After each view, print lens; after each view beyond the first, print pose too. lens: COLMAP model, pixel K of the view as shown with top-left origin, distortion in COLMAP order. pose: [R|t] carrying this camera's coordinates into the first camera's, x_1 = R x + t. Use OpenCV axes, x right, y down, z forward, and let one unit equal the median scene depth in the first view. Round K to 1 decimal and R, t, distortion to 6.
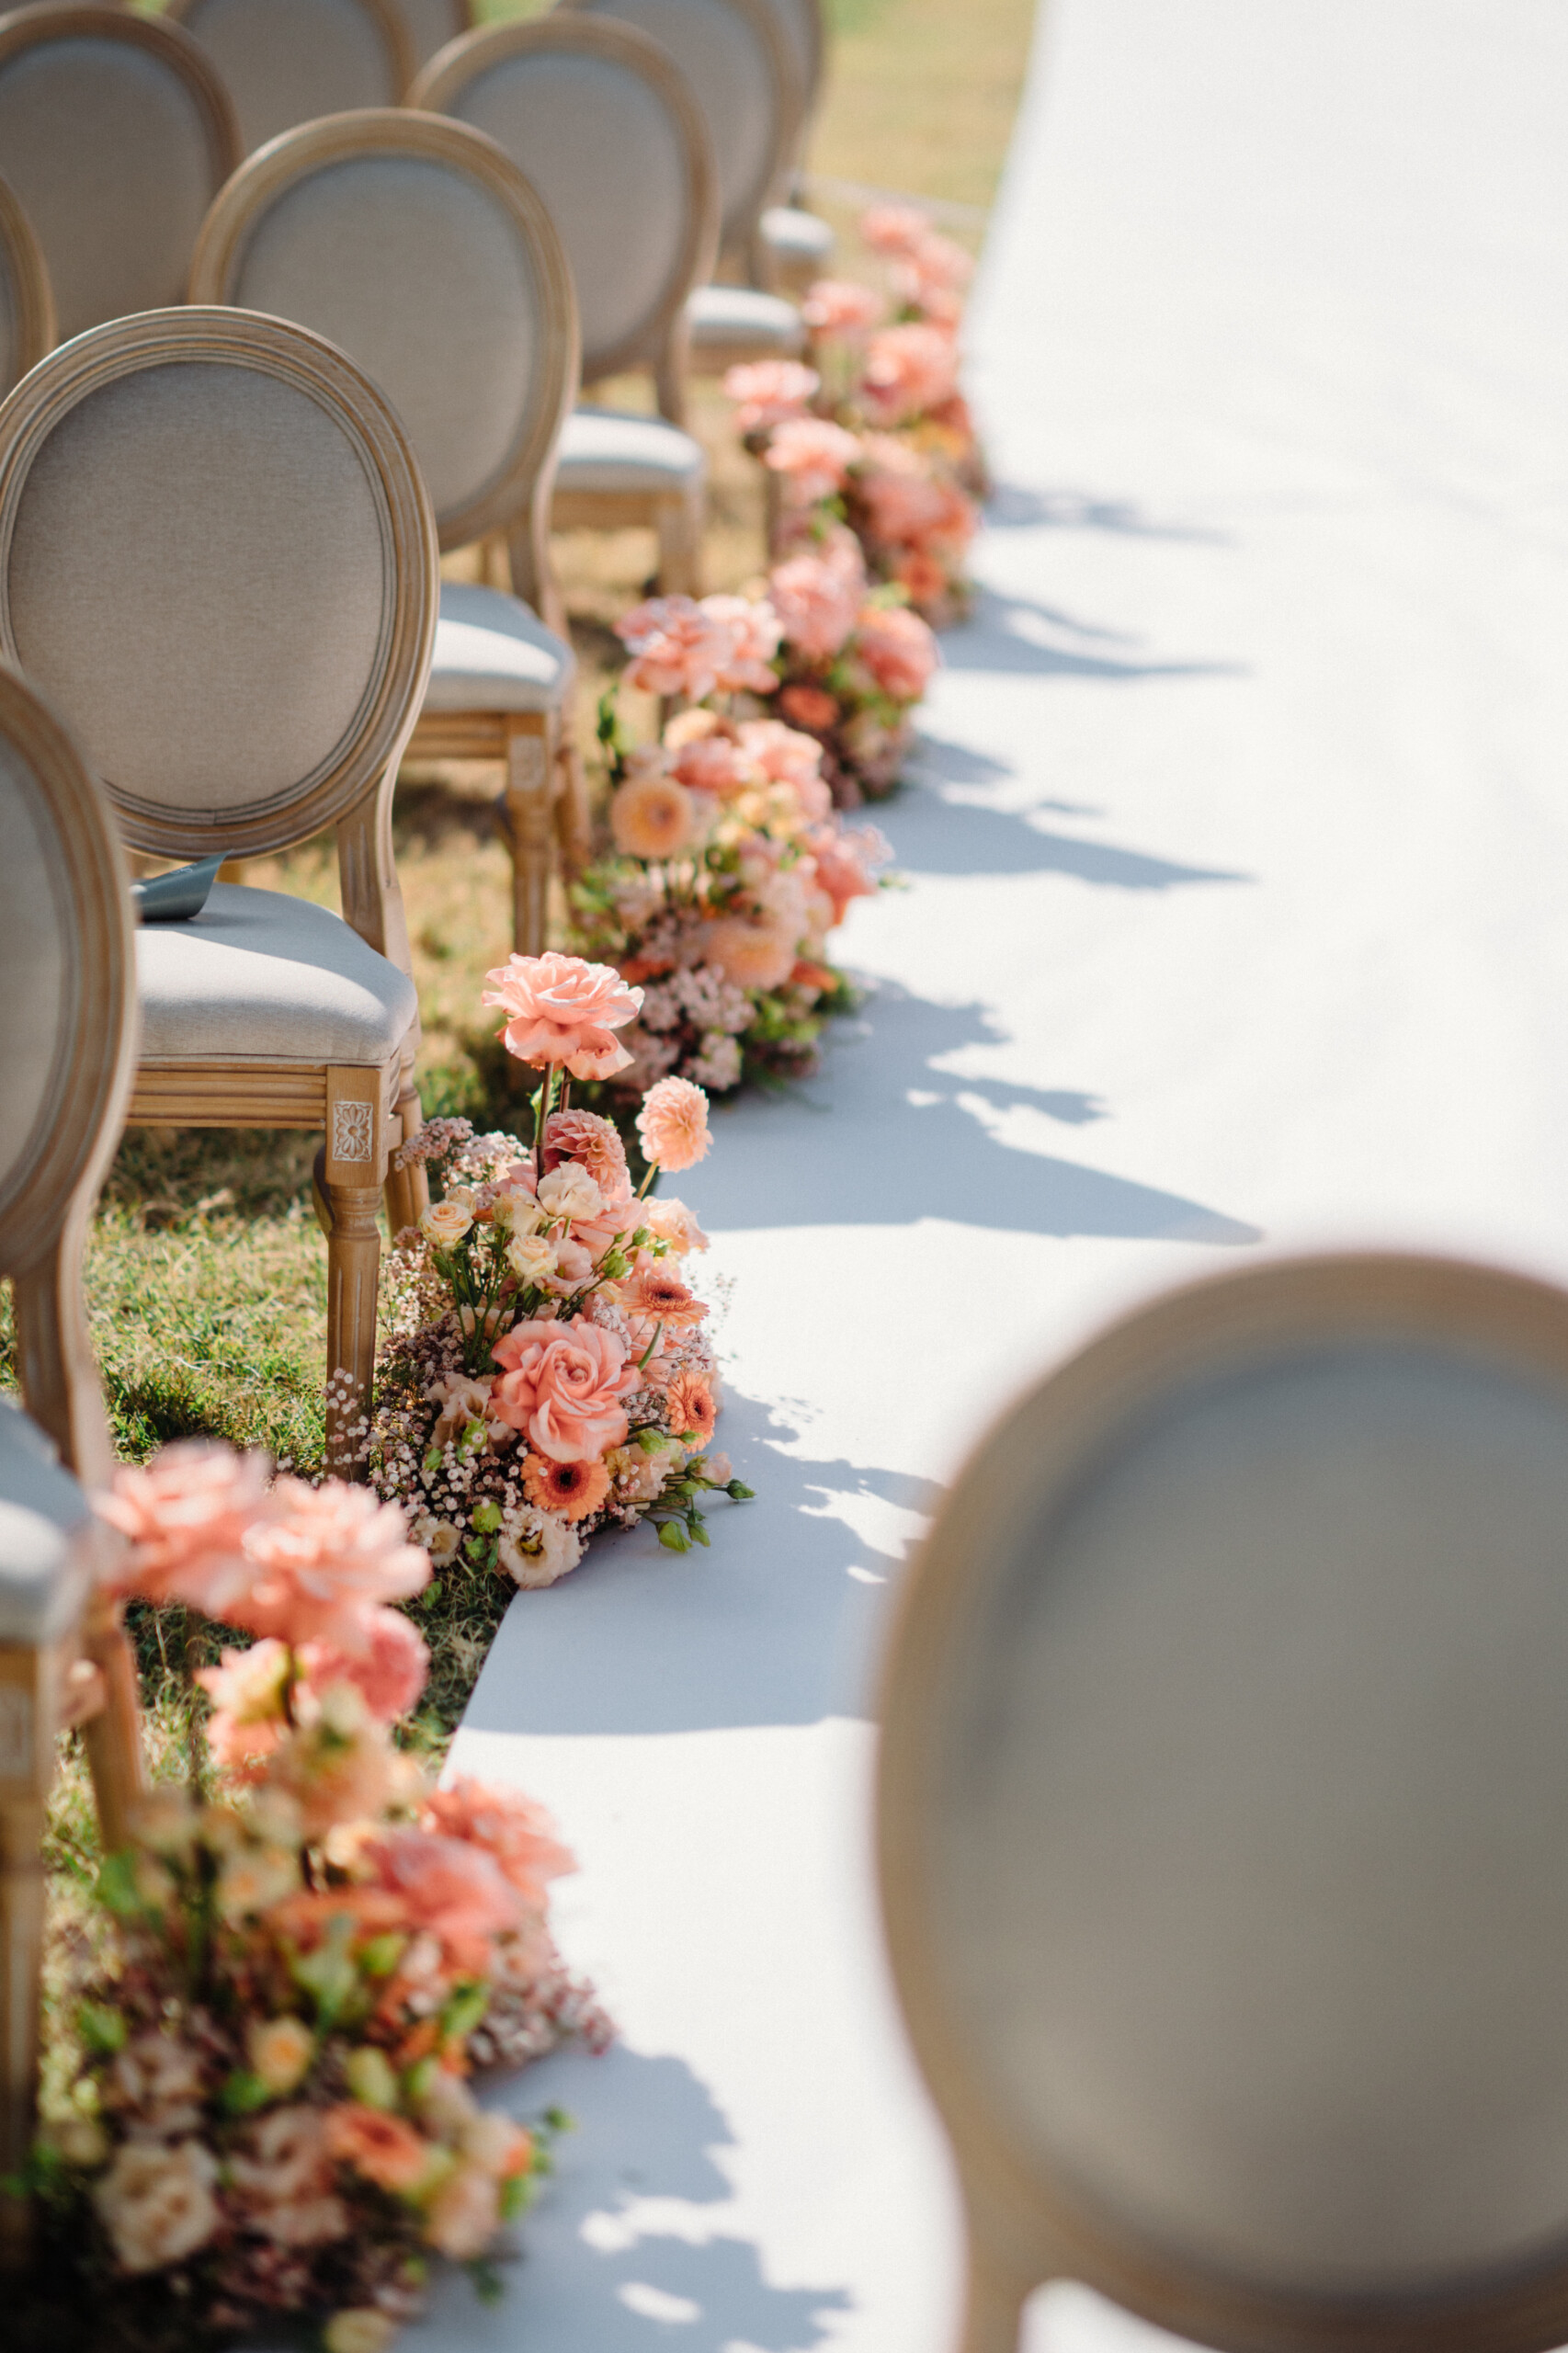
lens RADIAL K [[5618.9, 0, 784.0], [0, 5618.9, 1176.5], [0, 0, 1]] dist [0.016113, 0.059730]
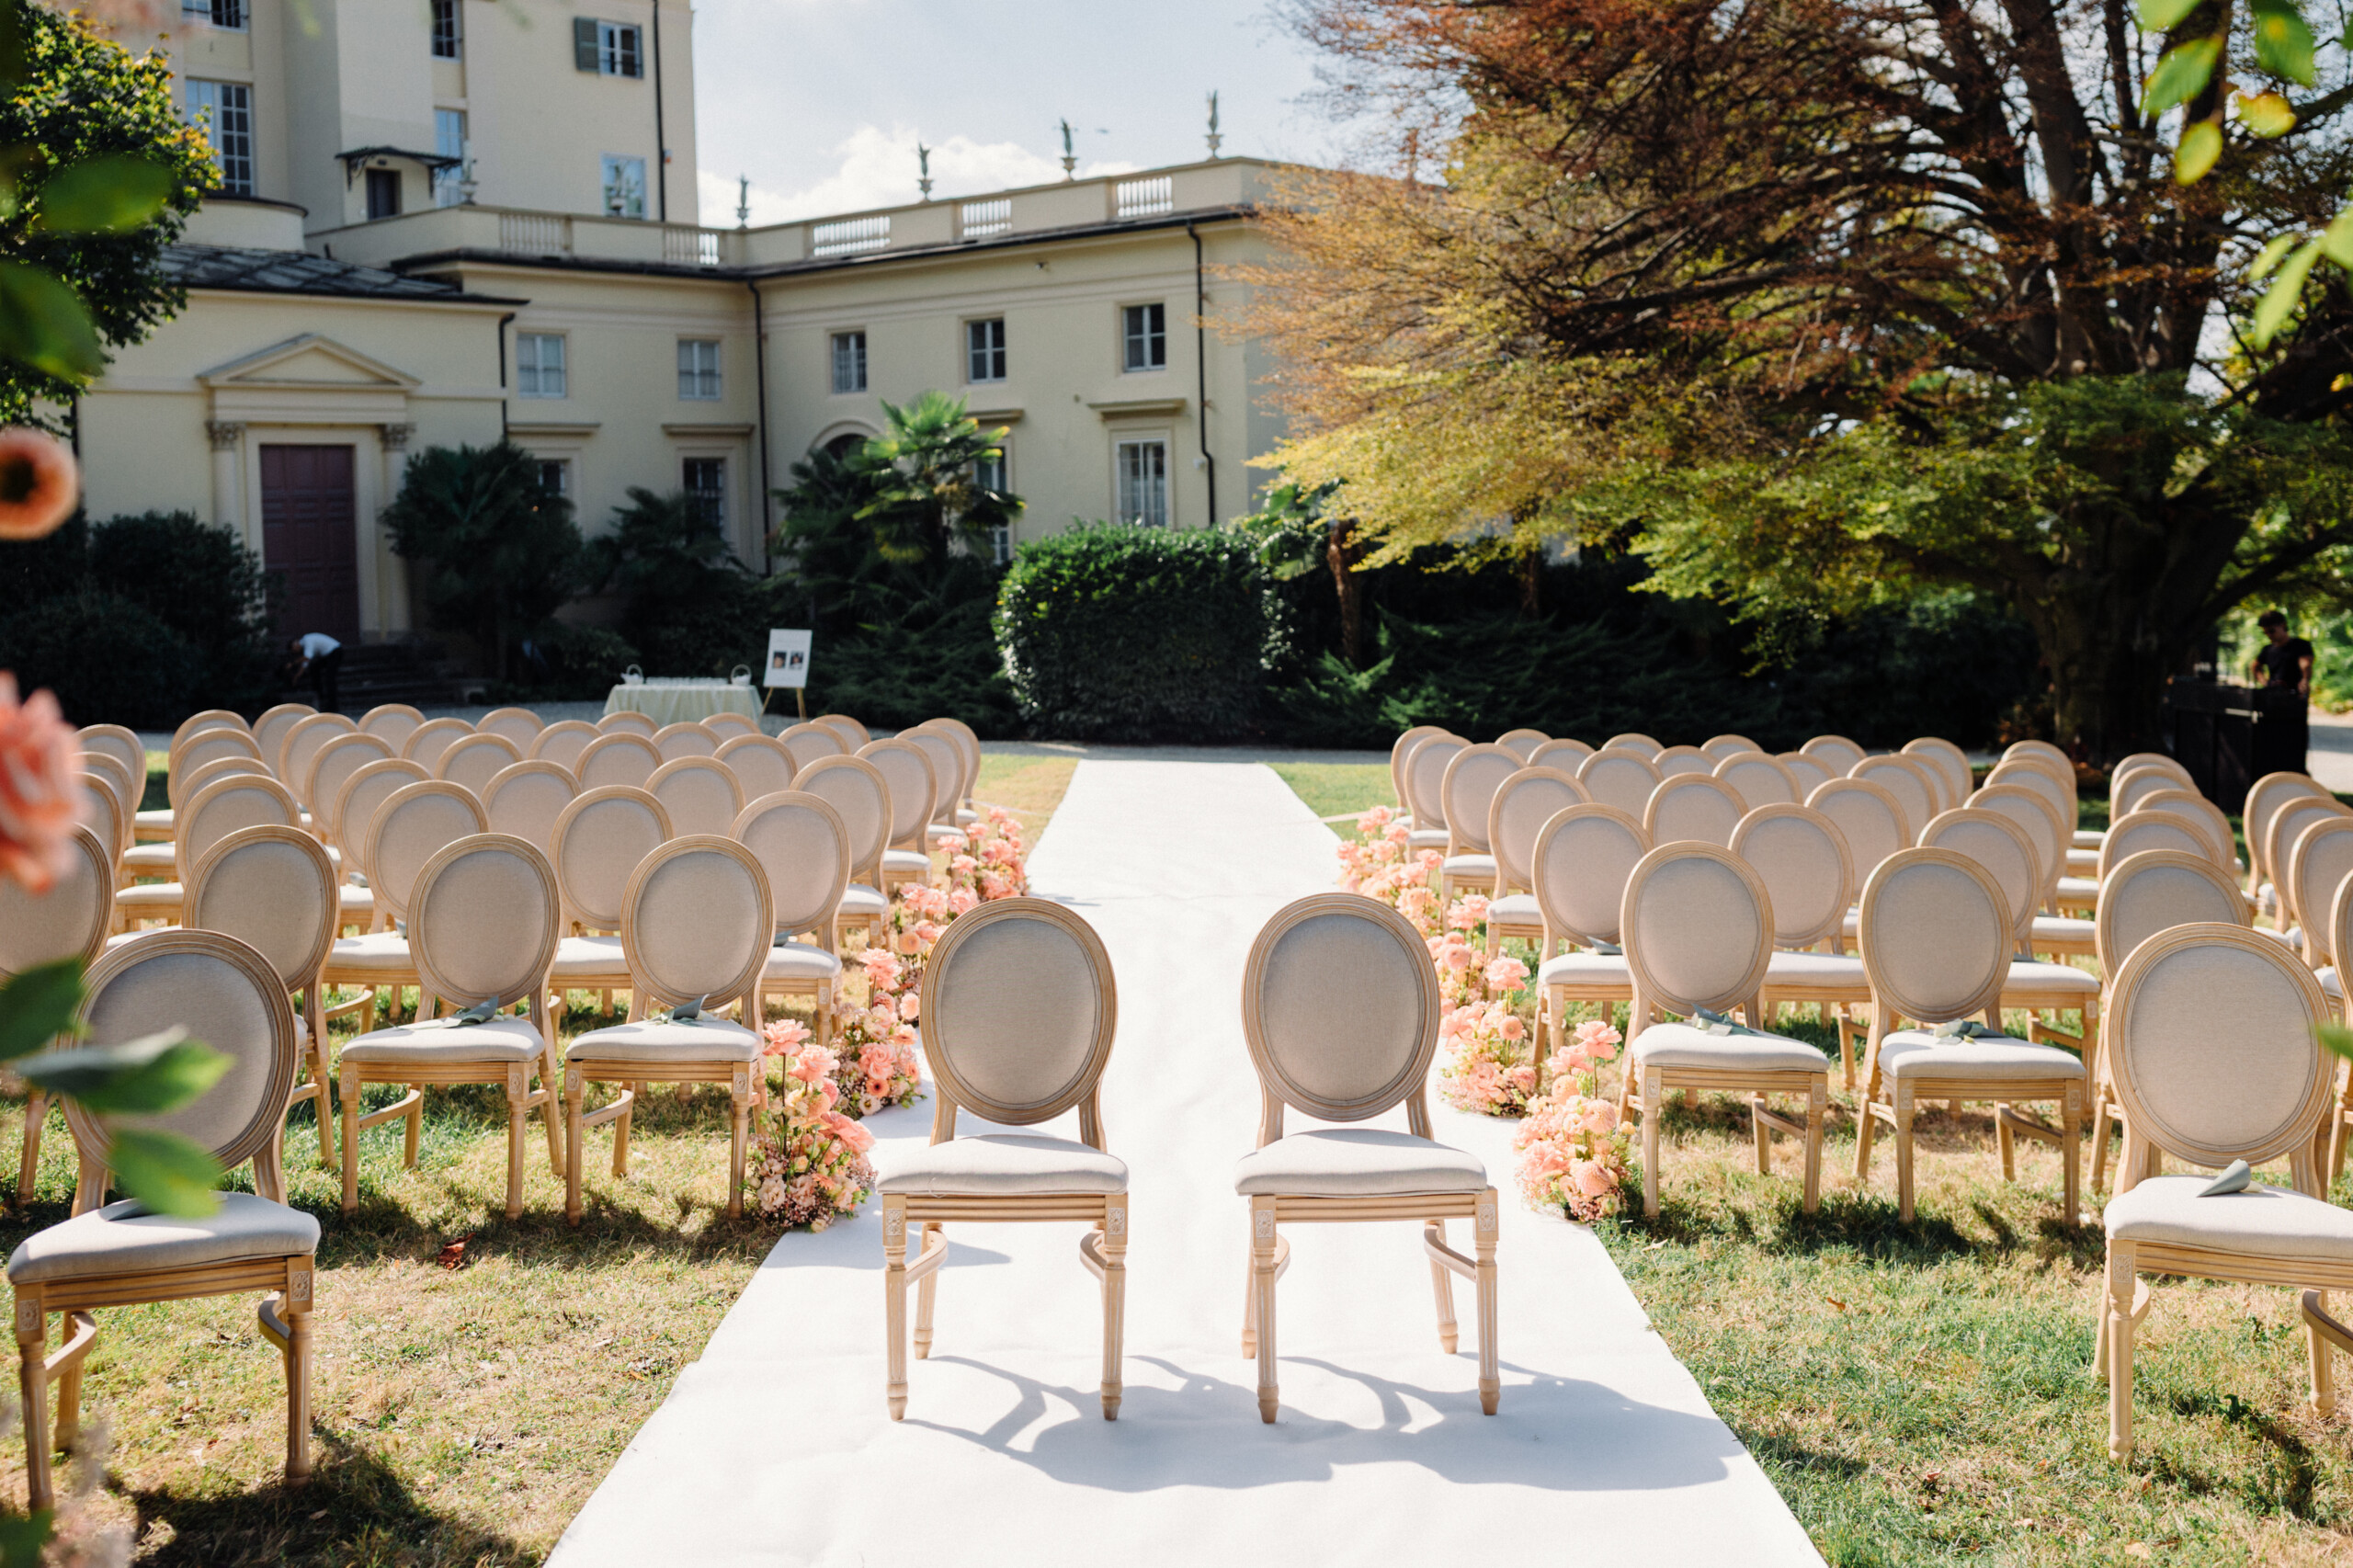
lens RADIAL K [[2380.9, 0, 1176.5], [0, 2380.9, 784.0], [0, 0, 1]] dist [0.002635, 0.000359]
pose [[0.997601, 0.013202, 0.067949, 0.052516], [0.001709, 0.976648, -0.214839, 0.203470], [-0.069199, 0.214440, 0.974283, -0.654292]]
